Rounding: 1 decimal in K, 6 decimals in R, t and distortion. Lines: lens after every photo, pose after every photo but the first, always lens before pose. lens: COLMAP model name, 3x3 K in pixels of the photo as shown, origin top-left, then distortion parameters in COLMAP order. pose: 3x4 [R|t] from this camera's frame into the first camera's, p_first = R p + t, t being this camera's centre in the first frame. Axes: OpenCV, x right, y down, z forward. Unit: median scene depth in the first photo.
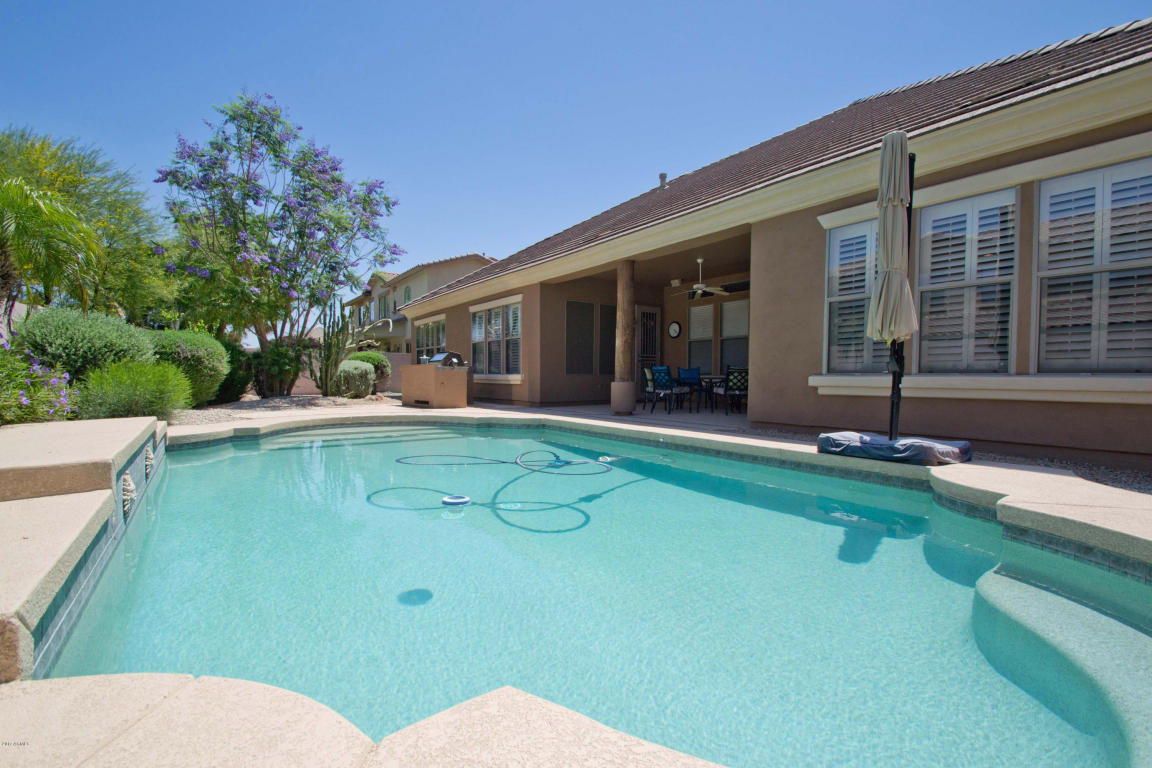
lens RADIAL K [[516.3, 0, 579.2], [0, 516.3, 381.8], [0, 0, 1]] dist [-0.000425, -0.002019]
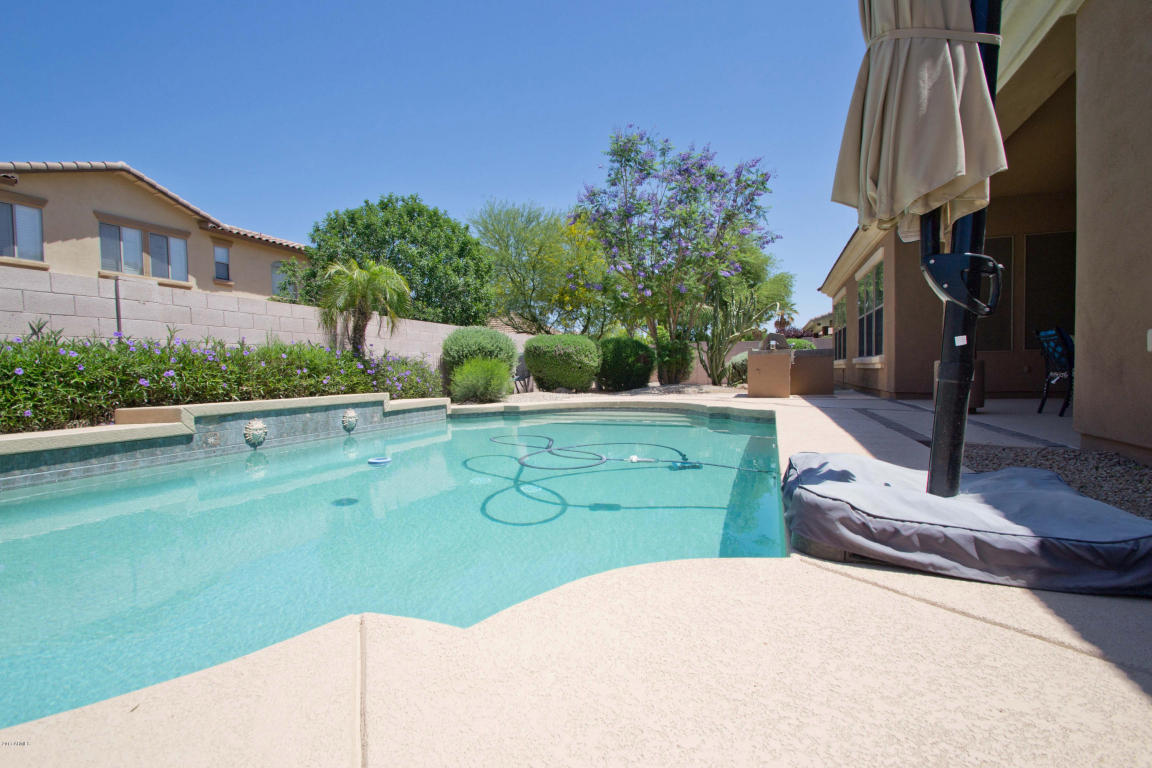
lens RADIAL K [[516.3, 0, 571.7], [0, 516.3, 387.2], [0, 0, 1]] dist [-0.000425, -0.002019]
pose [[0.539002, 0.007181, -0.842274, 0.390660], [0.019576, 0.999587, 0.021050, 0.011520], [0.842077, -0.027835, 0.538639, 0.290566]]
